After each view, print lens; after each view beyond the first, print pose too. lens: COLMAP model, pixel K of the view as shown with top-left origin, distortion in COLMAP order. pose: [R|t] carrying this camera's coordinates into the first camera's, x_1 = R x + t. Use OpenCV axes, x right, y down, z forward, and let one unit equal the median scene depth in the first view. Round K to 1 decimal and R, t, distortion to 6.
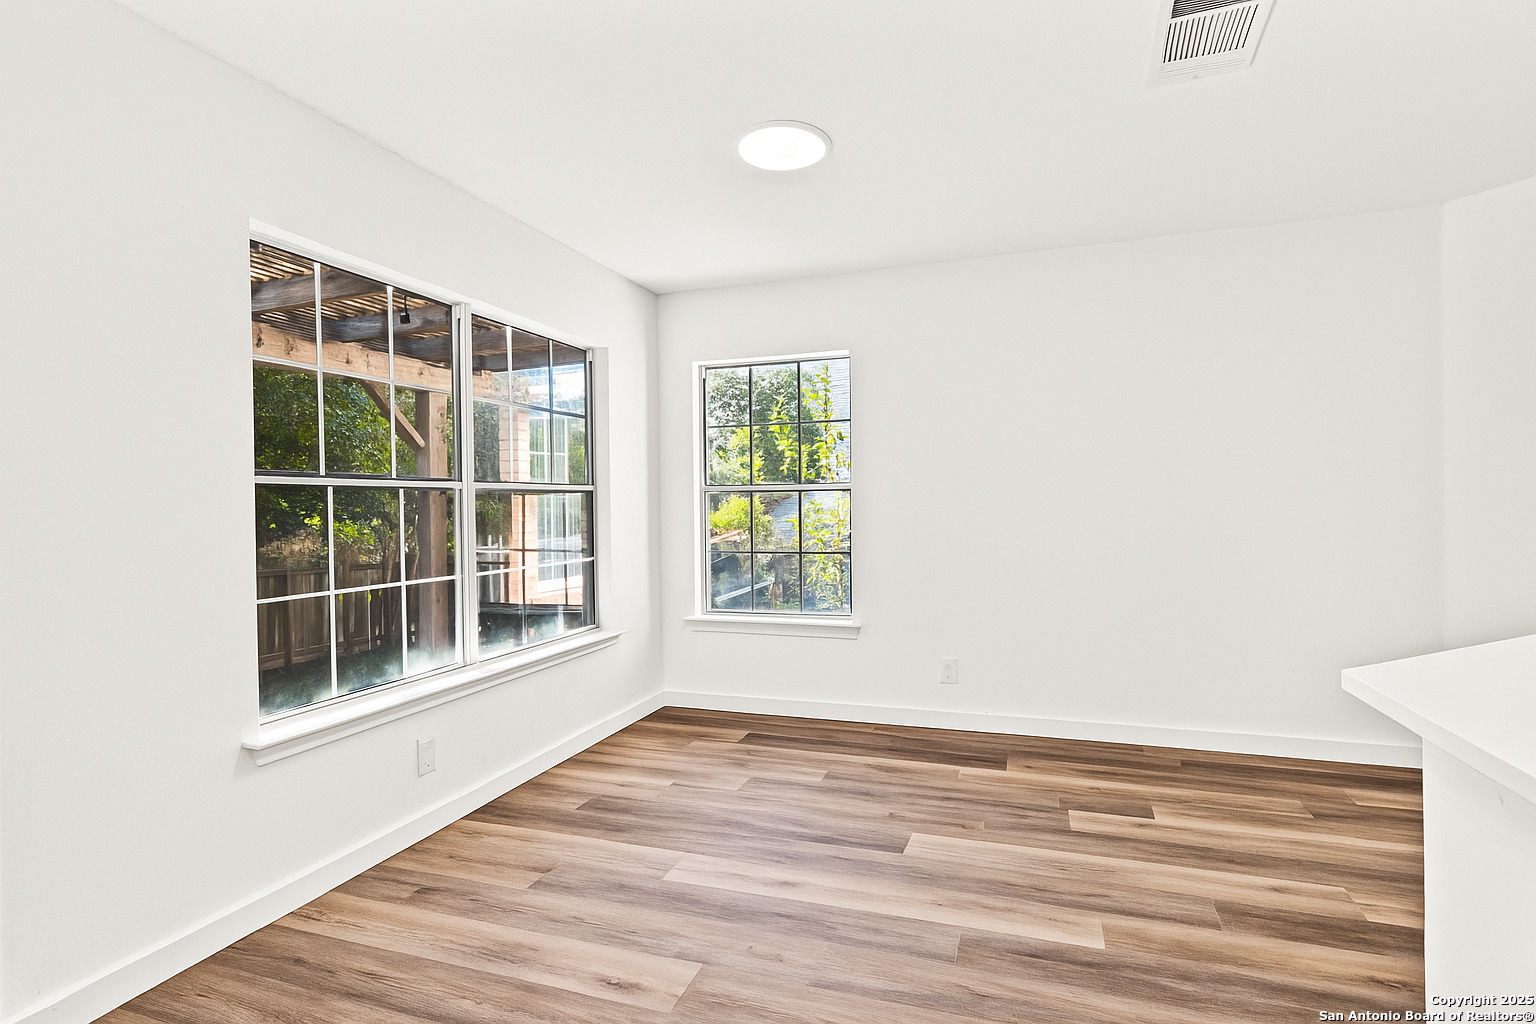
lens RADIAL K [[711.7, 0, 764.4], [0, 711.7, 508.8], [0, 0, 1]] dist [0.004884, 0.000511]
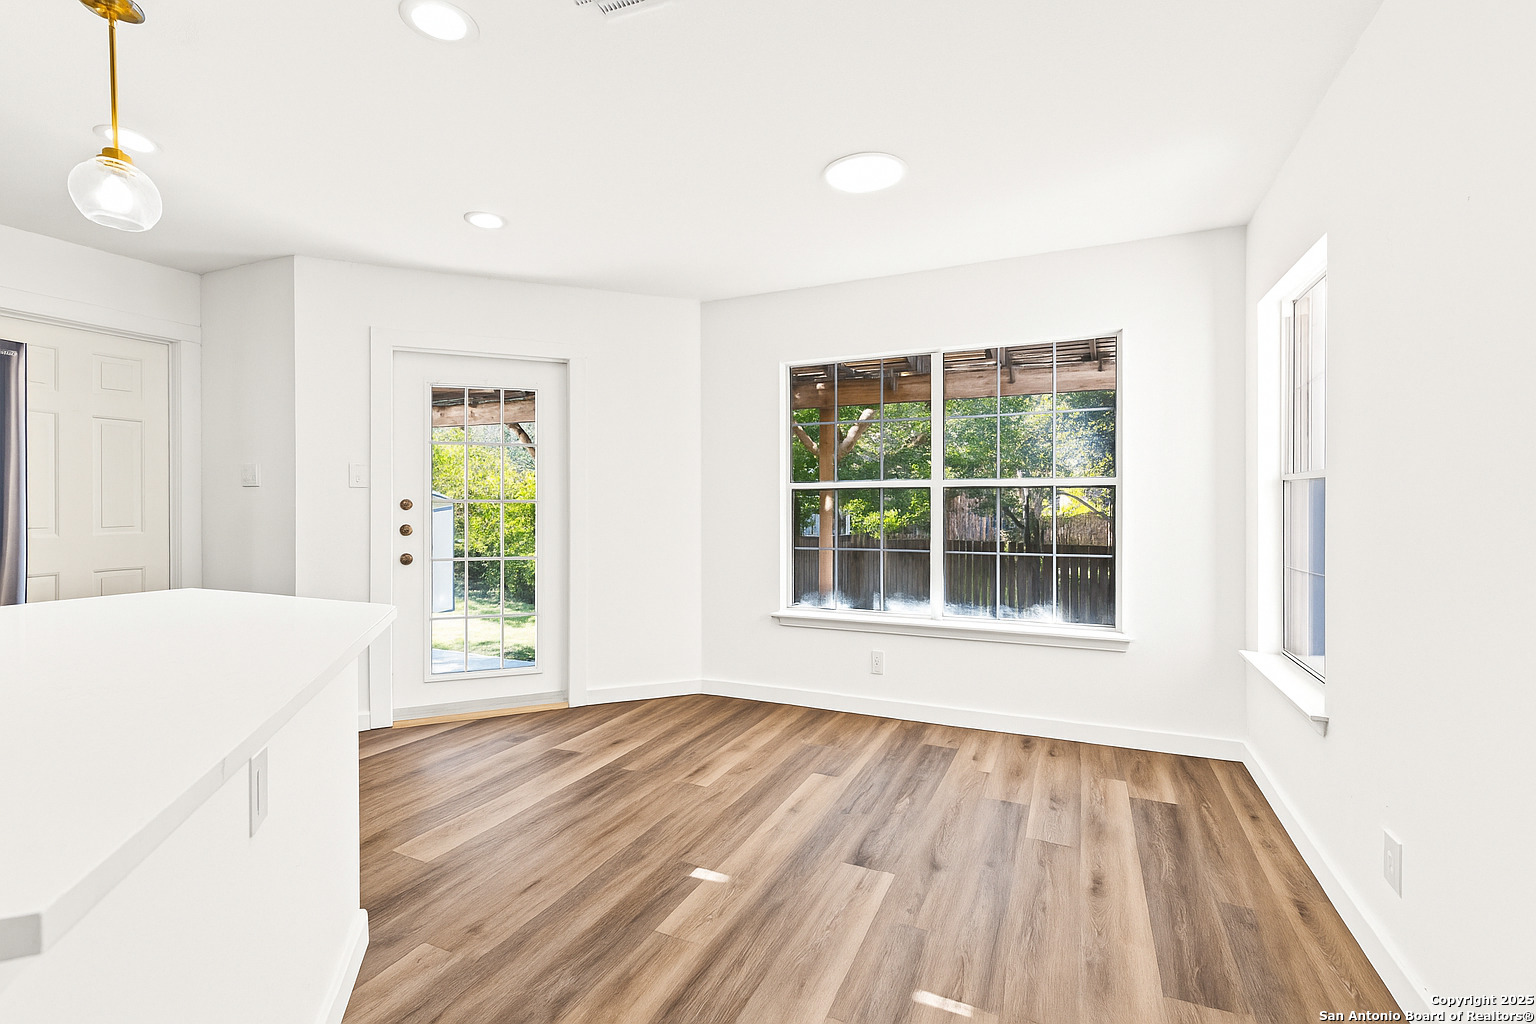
lens RADIAL K [[711.7, 0, 764.4], [0, 711.7, 508.8], [0, 0, 1]] dist [0.004884, 0.000511]
pose [[-0.084509, 0.008590, -0.996386, 1.139283], [0.006064, 0.999949, 0.008106, 0.002227], [0.996404, -0.005357, -0.084557, 0.957178]]
